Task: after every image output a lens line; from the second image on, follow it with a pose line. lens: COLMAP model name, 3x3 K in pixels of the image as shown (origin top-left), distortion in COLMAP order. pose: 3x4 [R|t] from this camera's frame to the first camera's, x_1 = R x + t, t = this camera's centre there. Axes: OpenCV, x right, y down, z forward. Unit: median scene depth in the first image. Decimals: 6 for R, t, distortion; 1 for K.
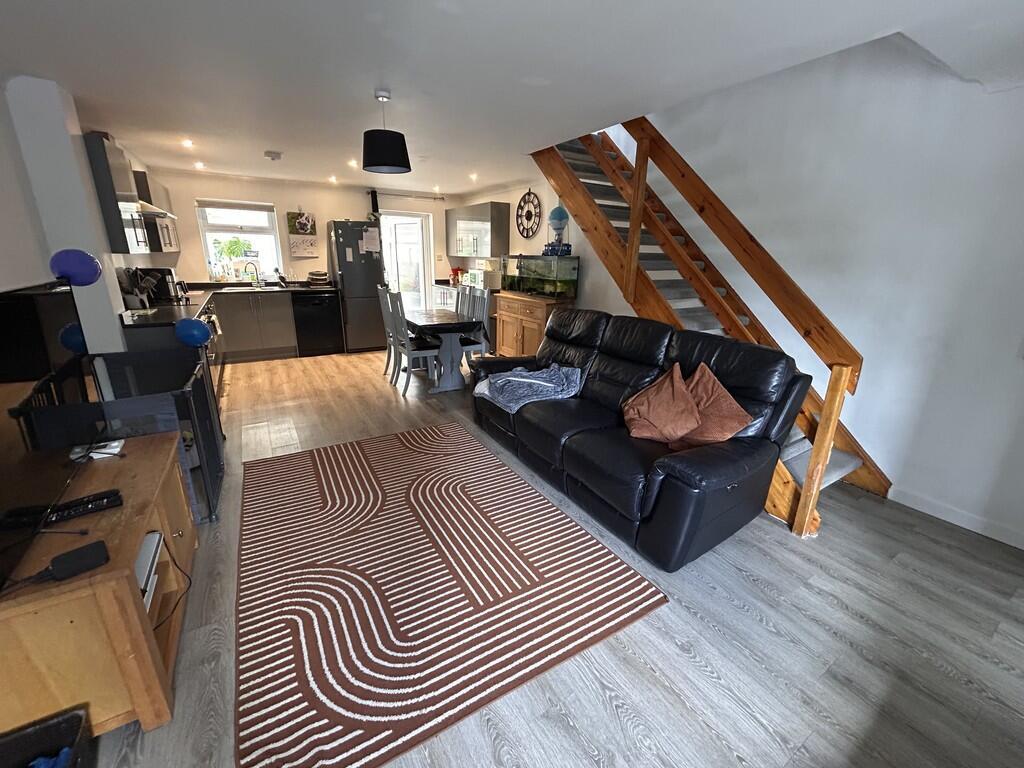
lens RADIAL K [[413.1, 0, 510.5], [0, 413.1, 380.5], [0, 0, 1]] dist [0.000948, 0.000343]
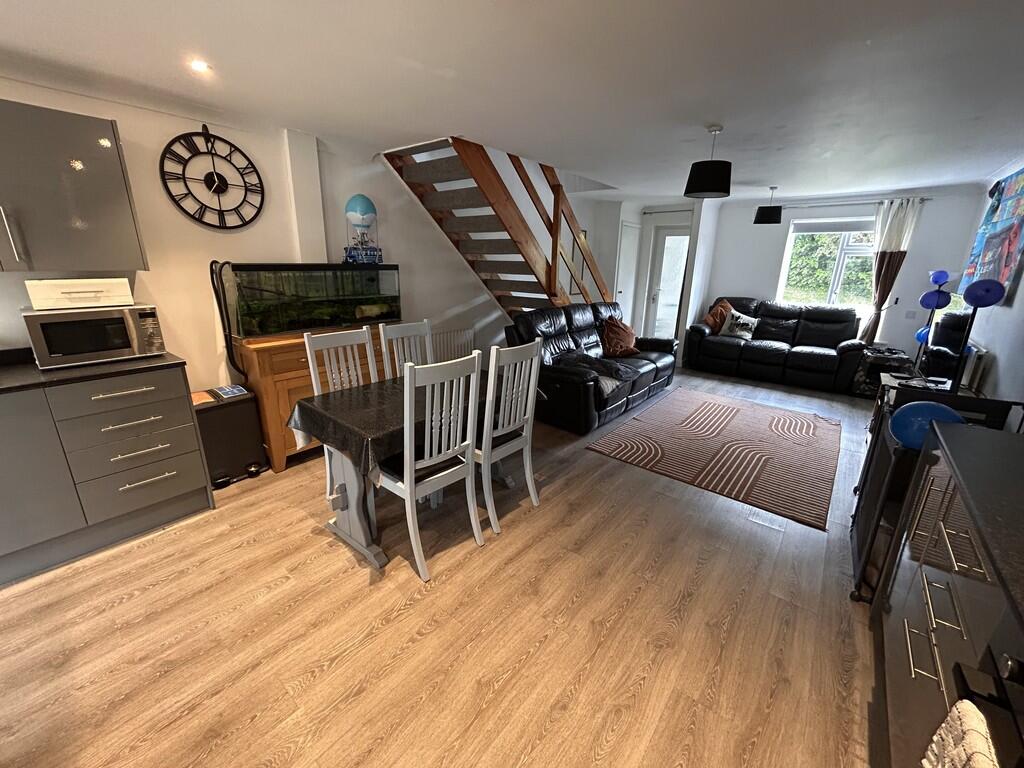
lens RADIAL K [[413.1, 0, 511.5], [0, 413.1, 383.0], [0, 0, 1]] dist [0.000948, 0.000343]
pose [[-0.328234, -0.294332, 0.897570, -0.596862], [0.255415, 0.887164, 0.384323, -0.295495], [-0.909410, 0.355401, -0.216020, 0.894373]]
